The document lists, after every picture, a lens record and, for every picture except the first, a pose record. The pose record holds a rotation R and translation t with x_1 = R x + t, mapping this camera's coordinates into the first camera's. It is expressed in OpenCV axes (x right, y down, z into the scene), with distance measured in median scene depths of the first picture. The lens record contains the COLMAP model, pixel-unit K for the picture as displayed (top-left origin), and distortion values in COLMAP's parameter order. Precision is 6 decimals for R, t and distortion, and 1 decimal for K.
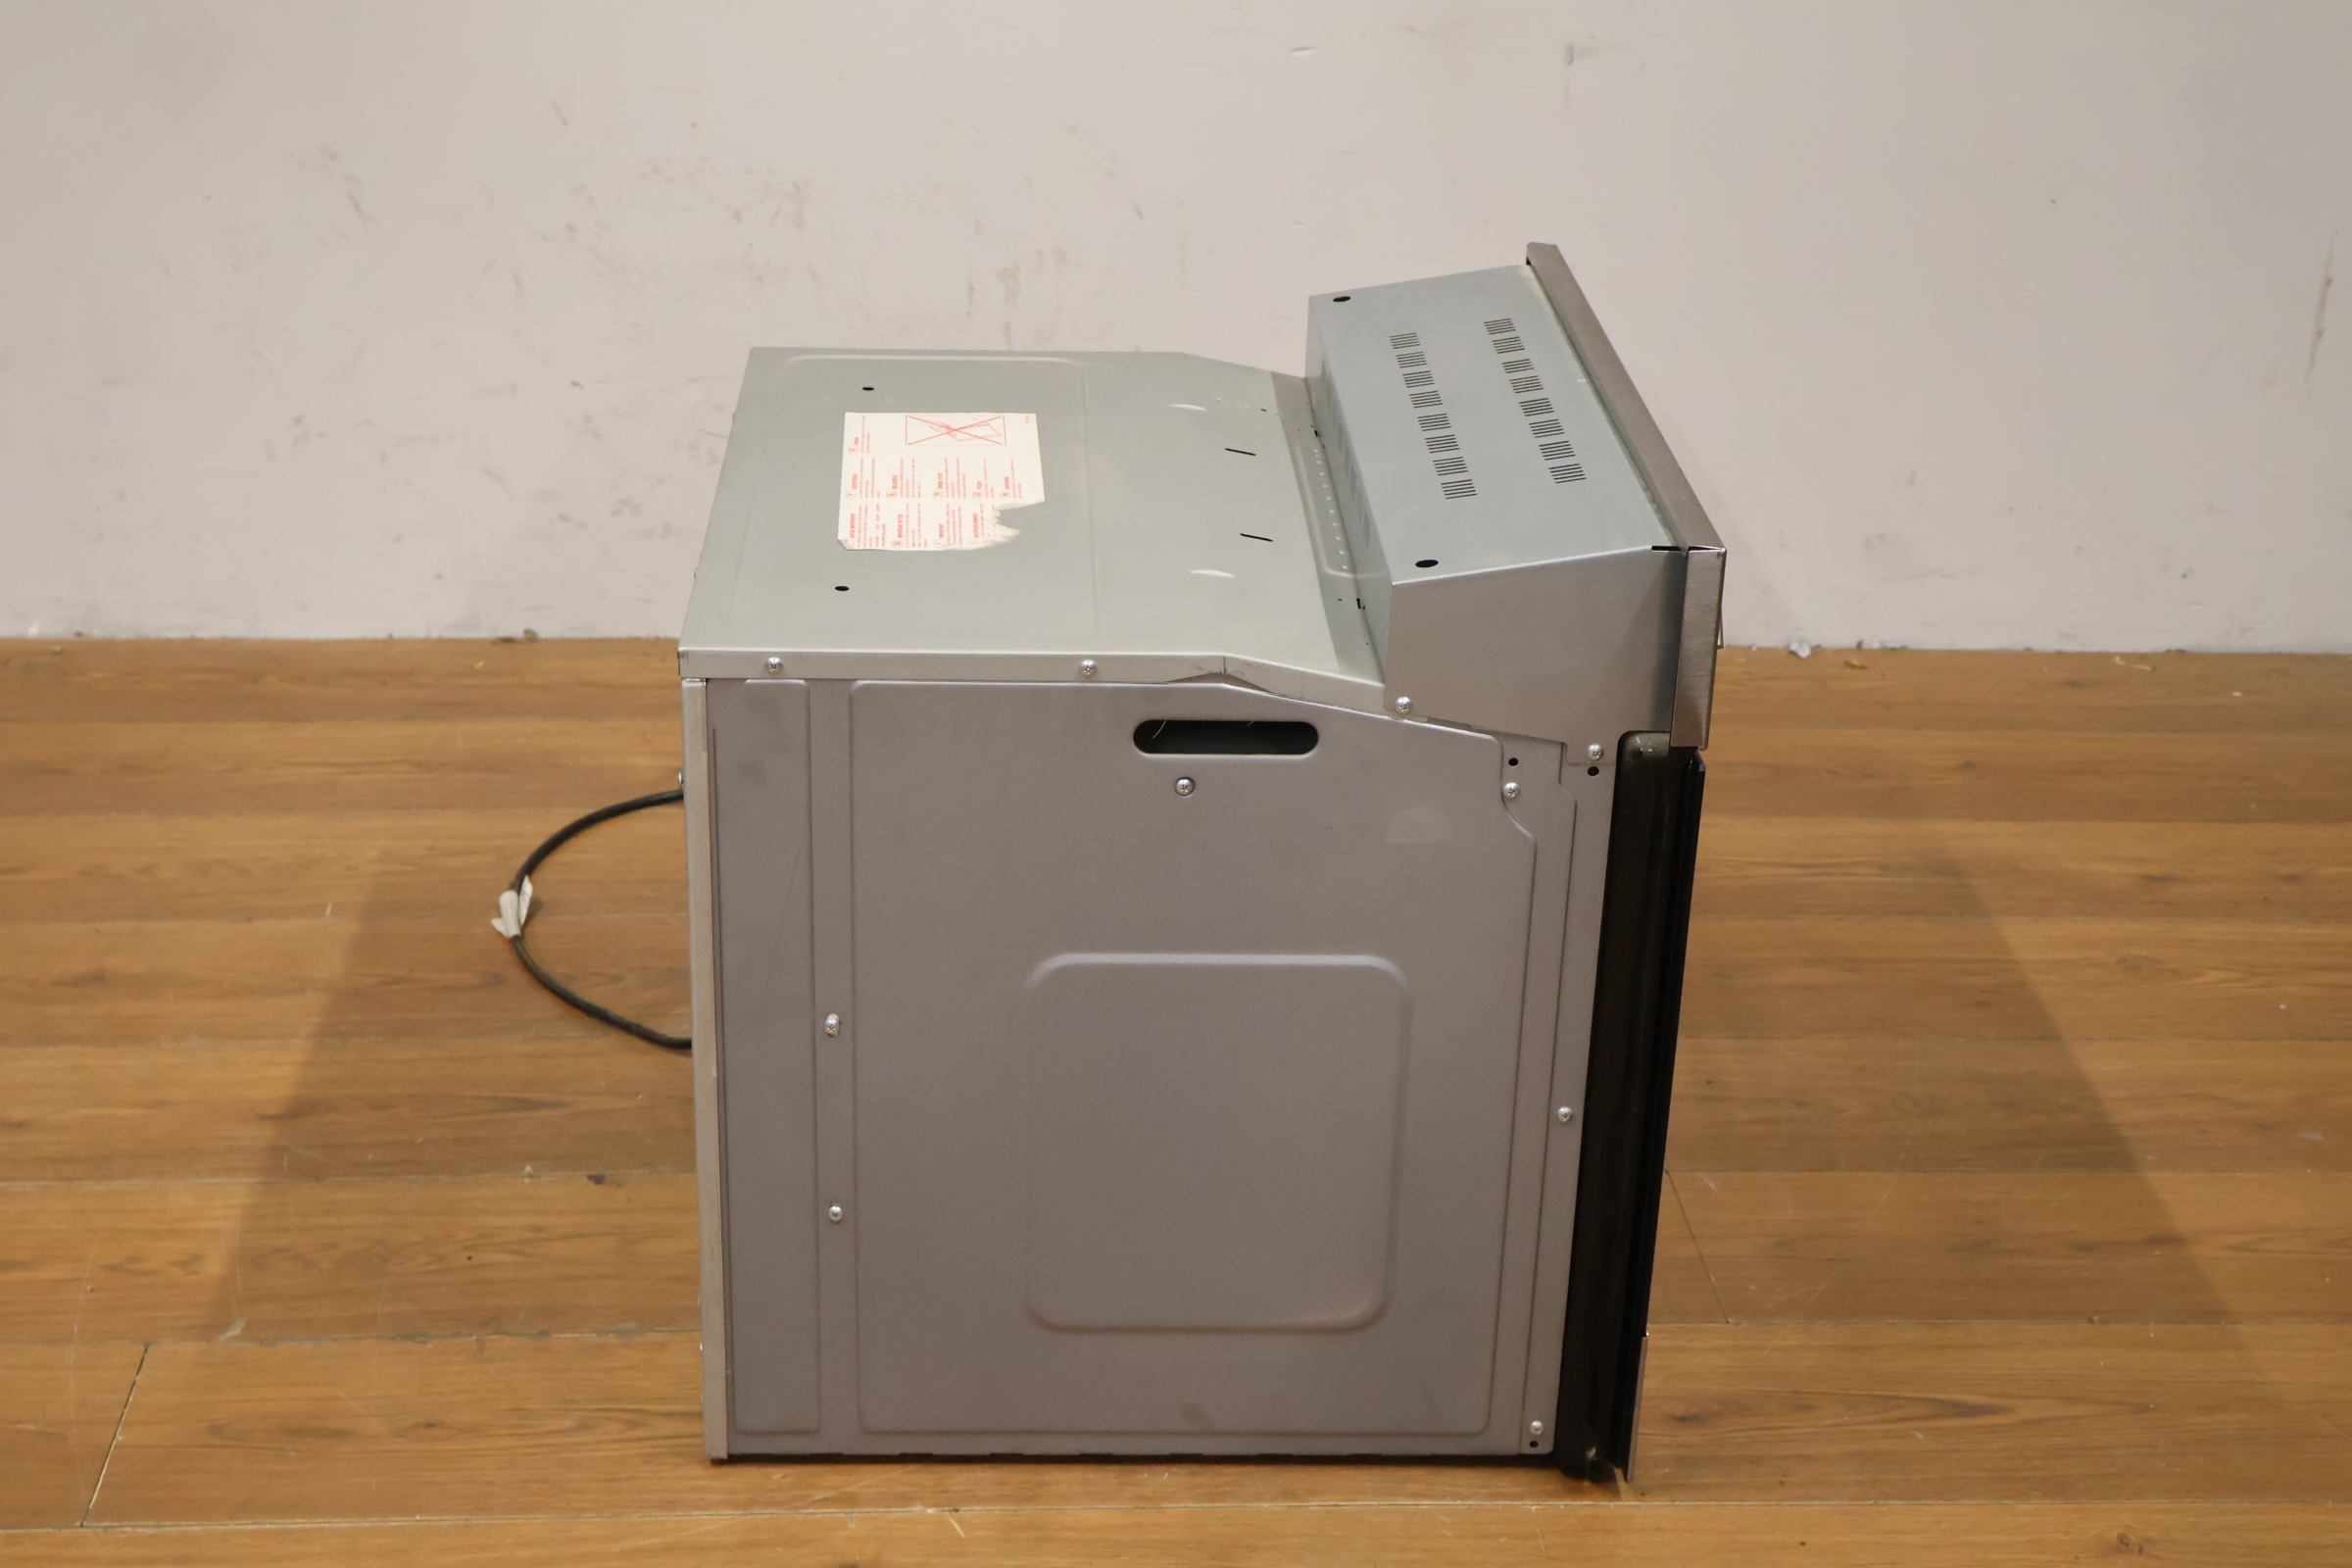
lens RADIAL K [[3355.7, 0, 1193.2], [0, 3355.7, 776.9], [0, 0, 1]] dist [-0.029652, 0.000000]
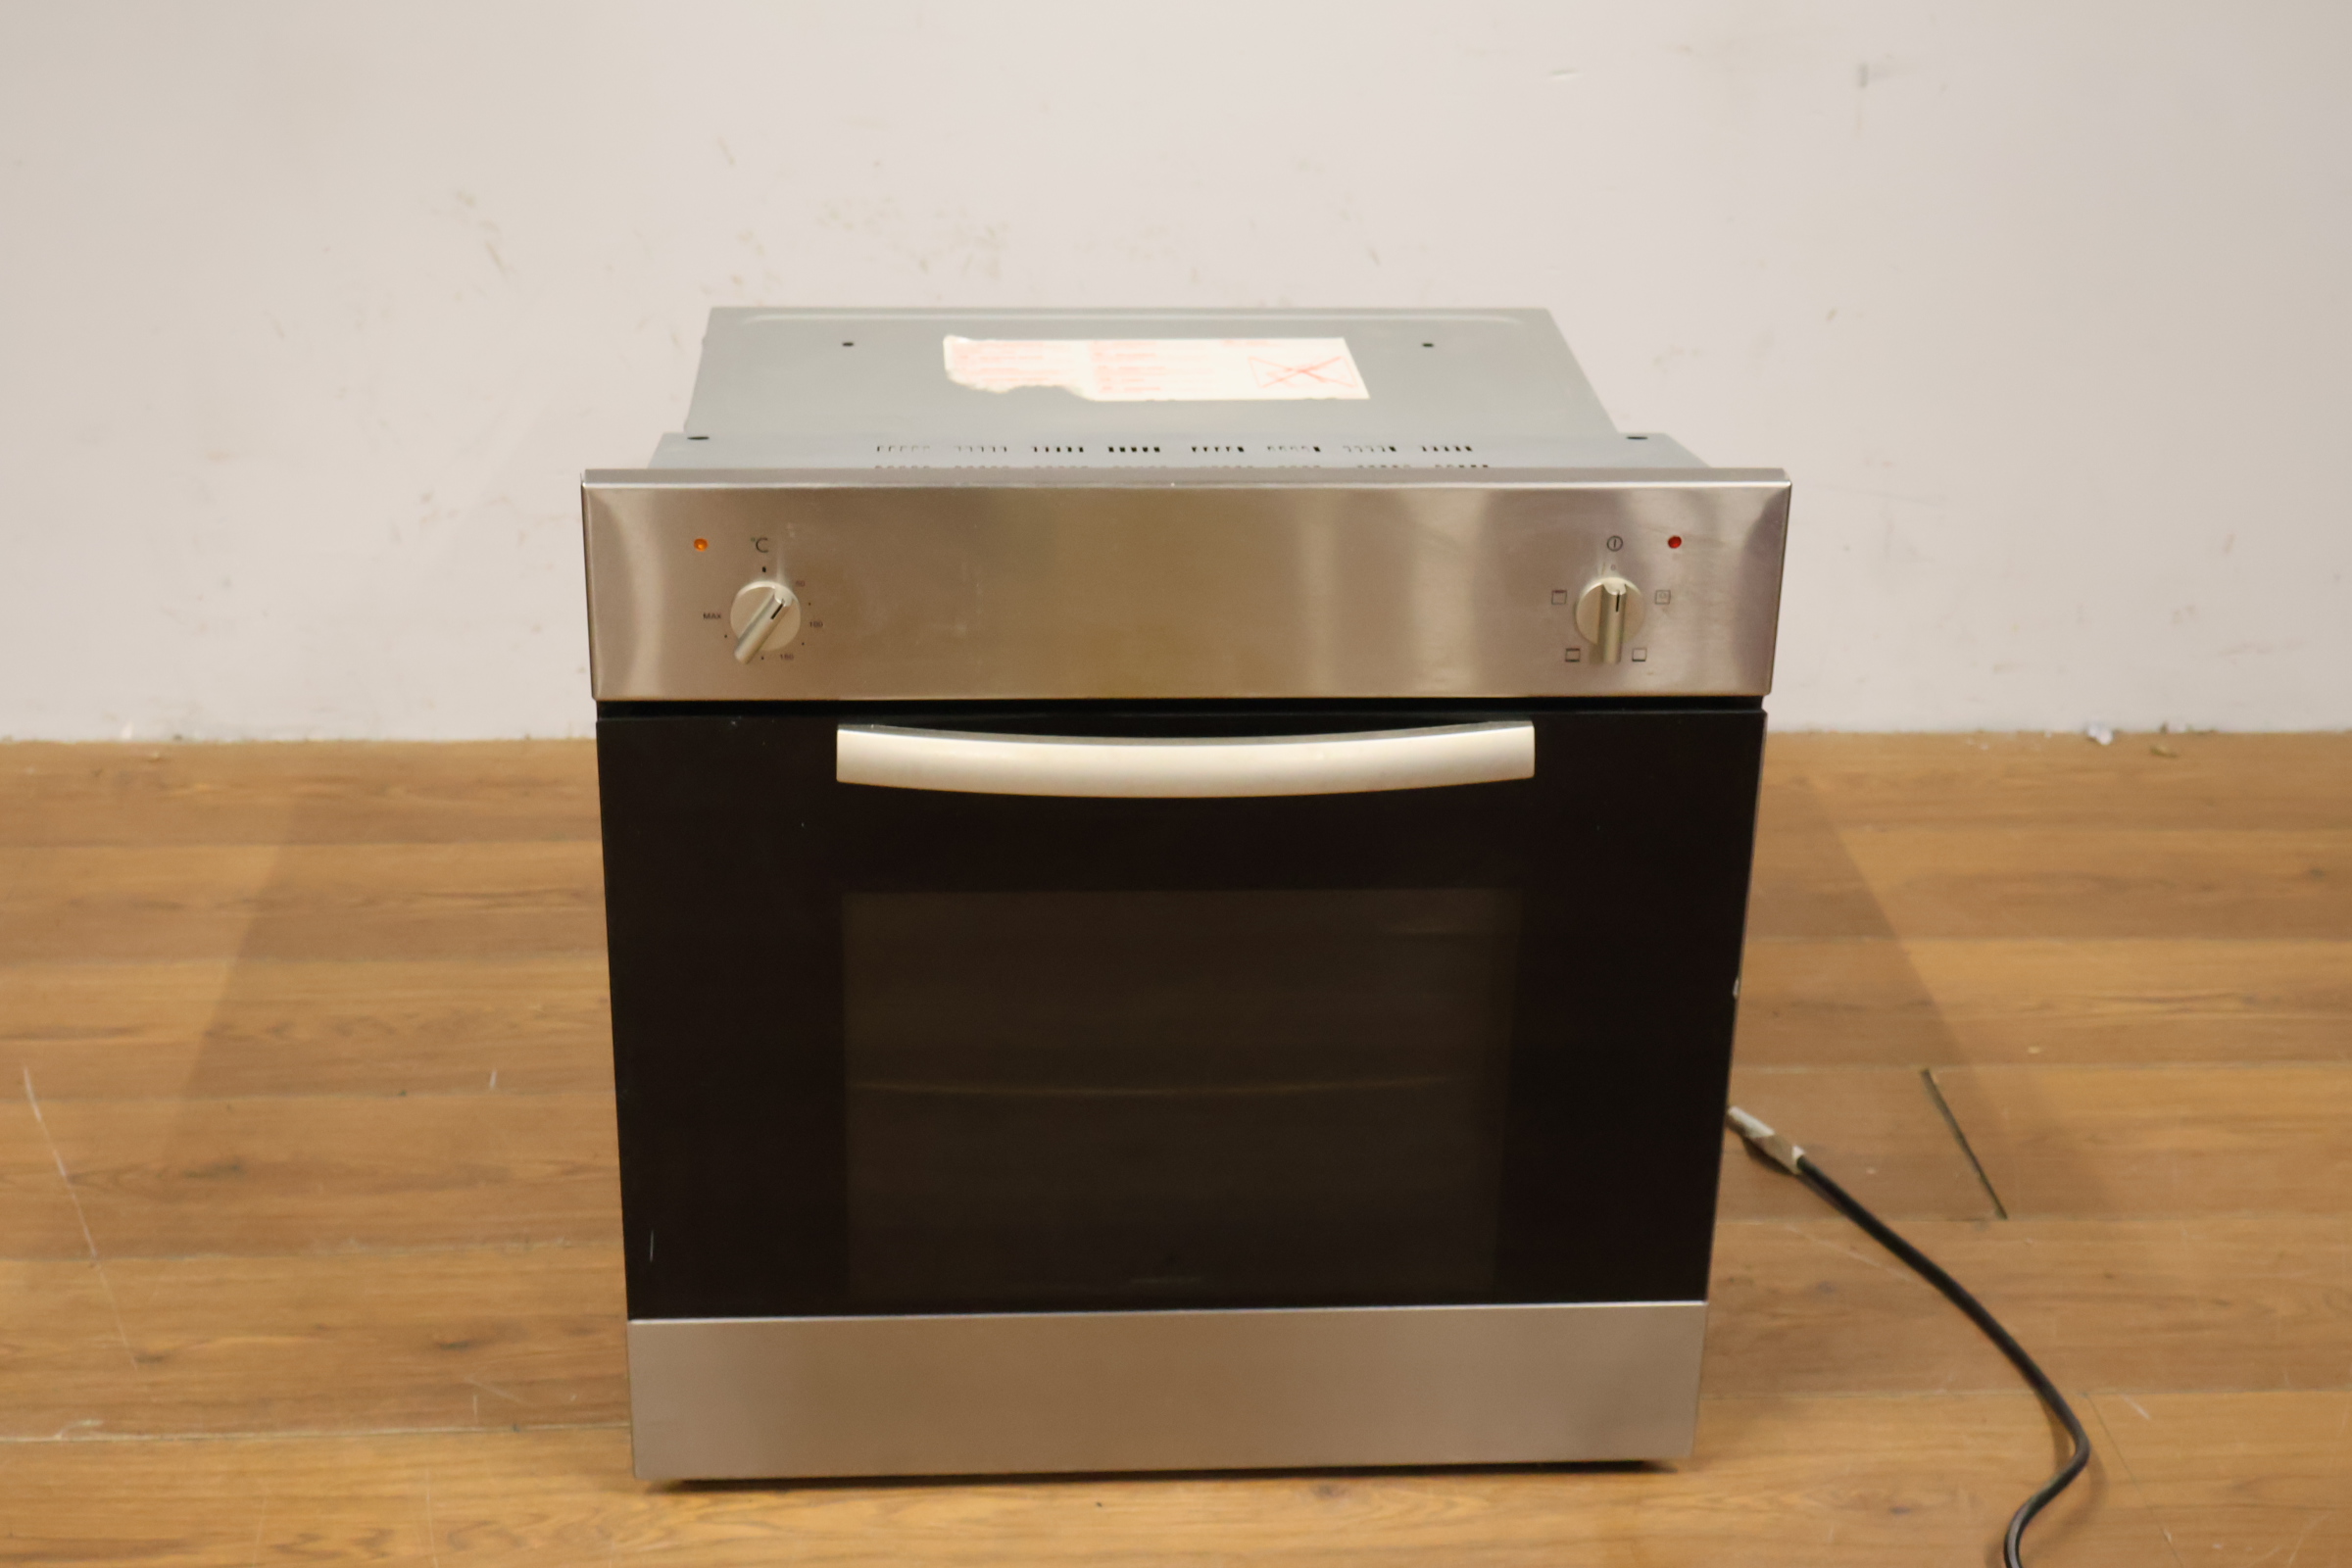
lens RADIAL K [[3355.7, 0, 1172.1], [0, 3355.7, 743.0], [0, 0, 1]] dist [-0.029652, 0.000000]
pose [[0.999966, -0.008183, -0.000433, -0.086986], [0.008181, 0.999961, -0.003458, -0.045791], [0.000462, 0.003454, 0.999994, 0.140345]]
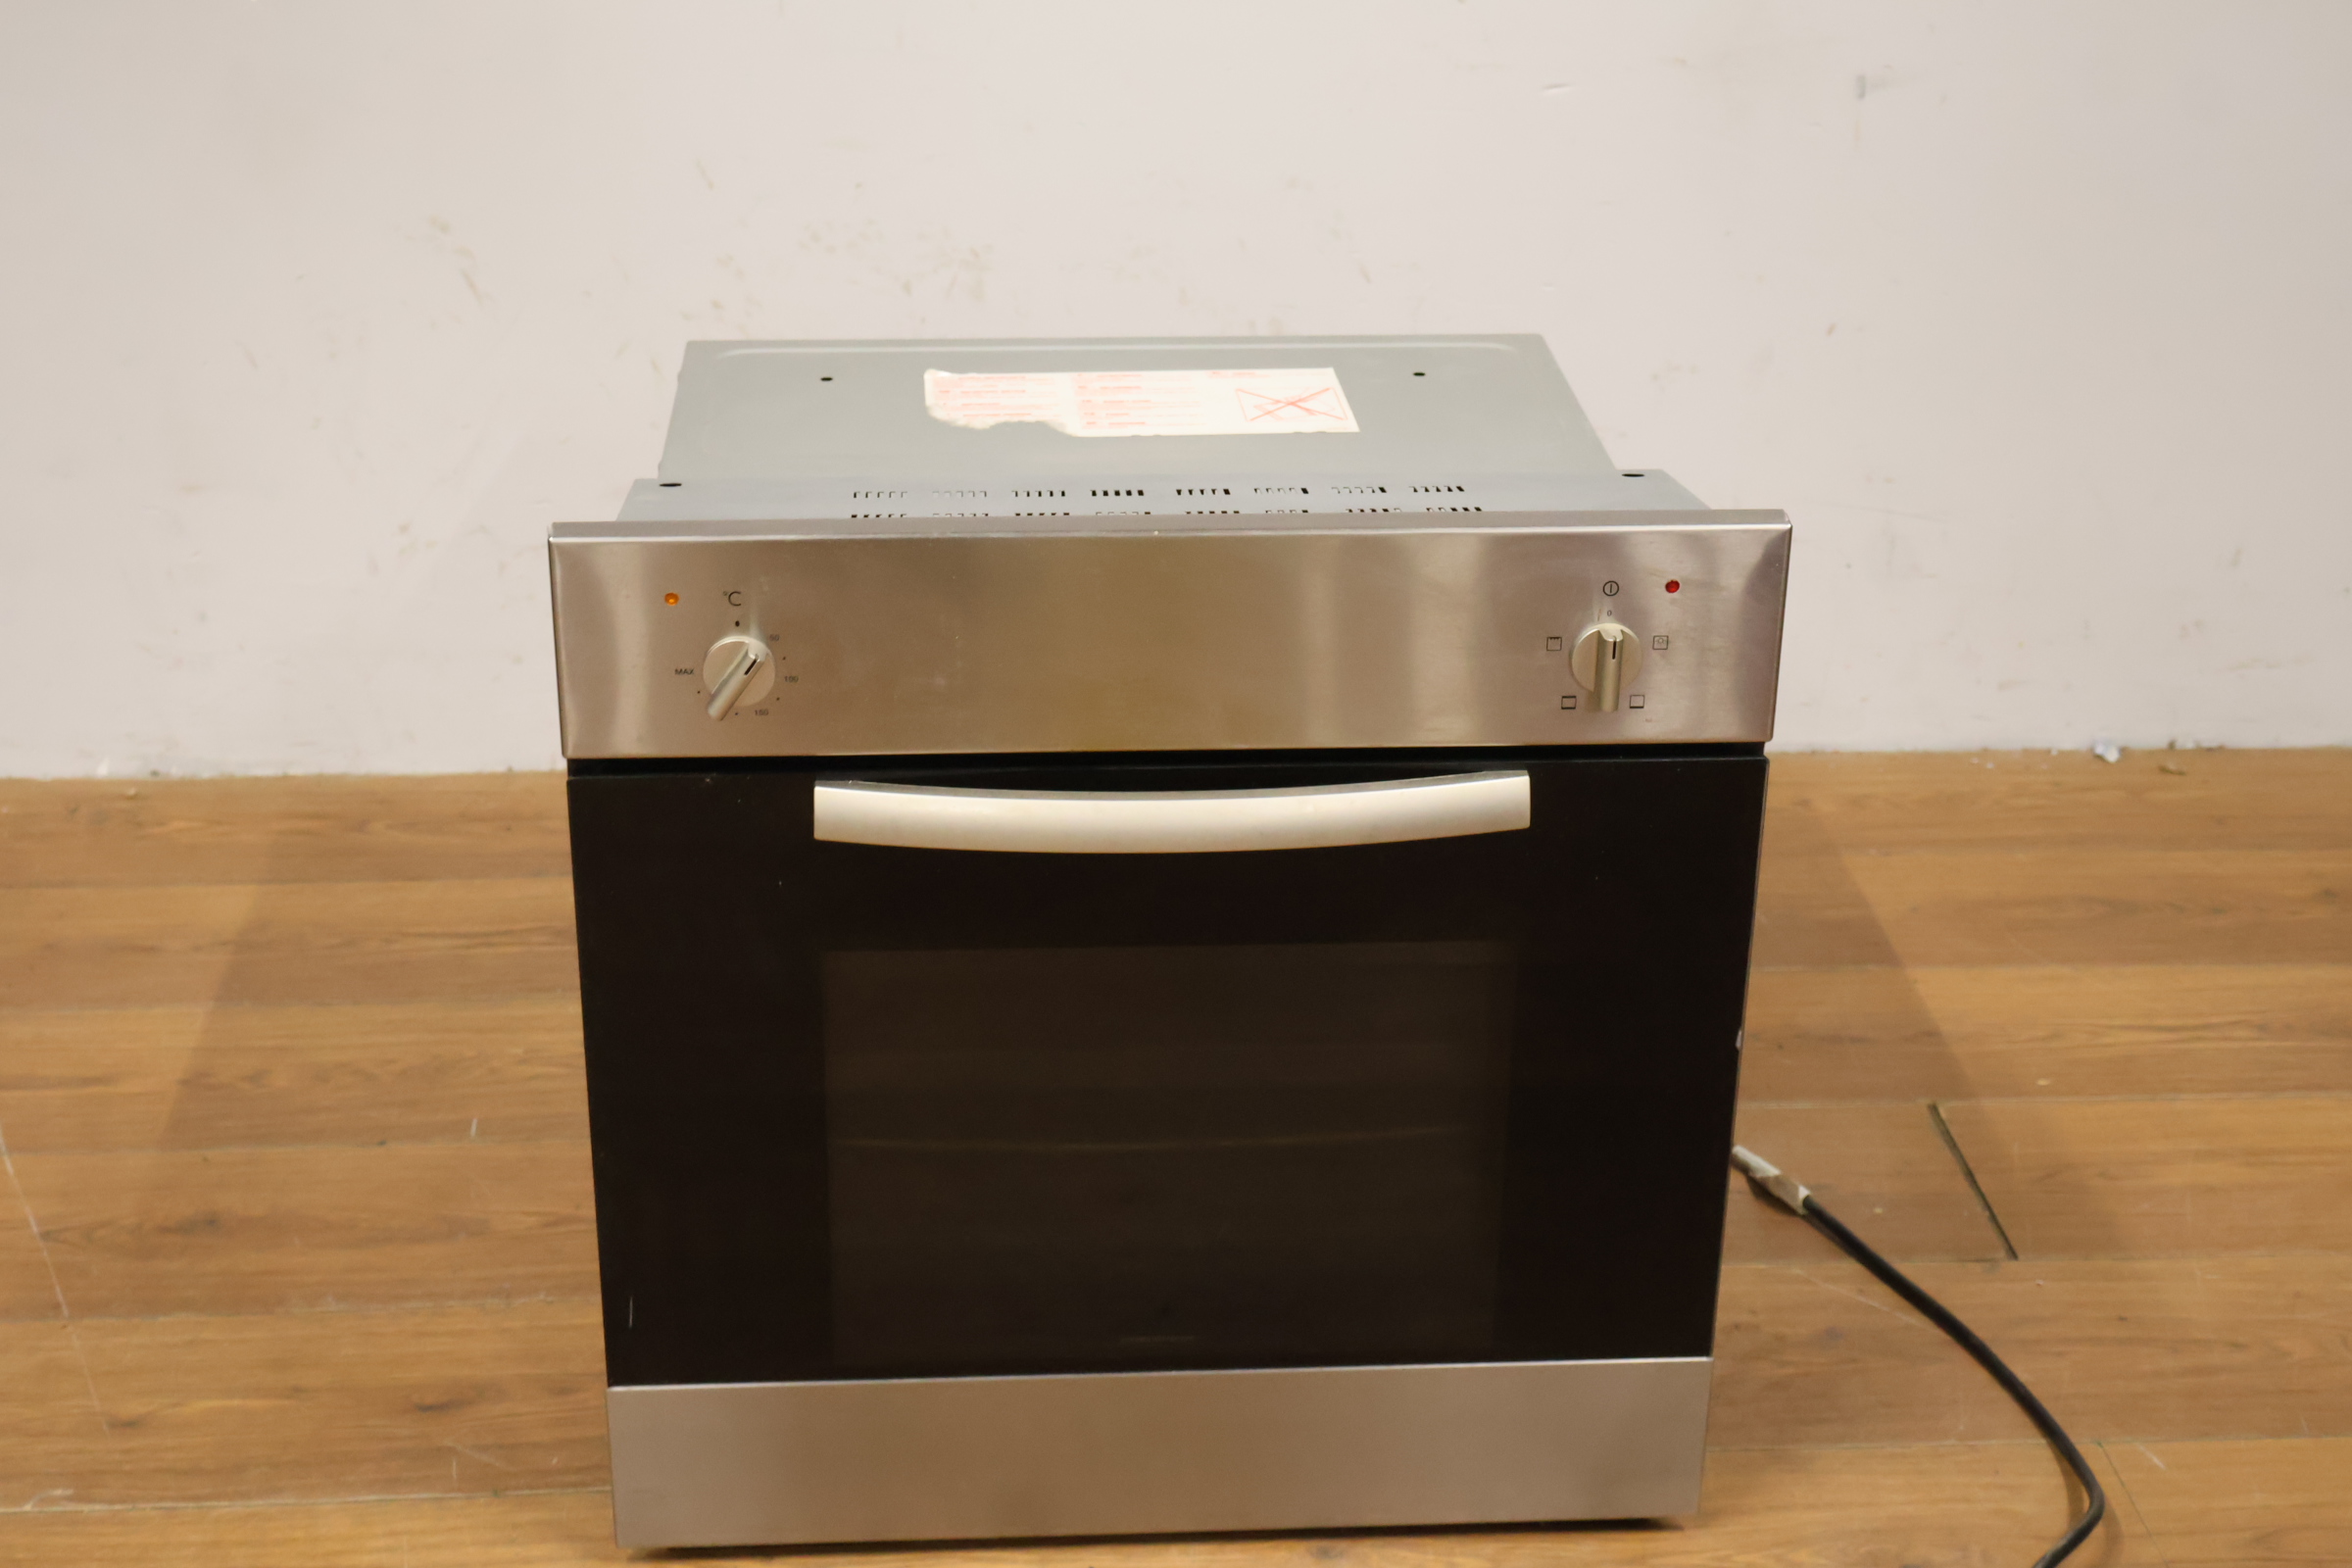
lens RADIAL K [[3355.7, 0, 1169.1], [0, 3355.7, 741.2], [0, 0, 1]] dist [-0.029652, 0.000000]
pose [[0.999858, -0.016747, -0.001819, -0.083674], [0.016748, 0.999860, 0.000335, -0.059653], [0.001813, -0.000366, 0.999998, 0.158163]]
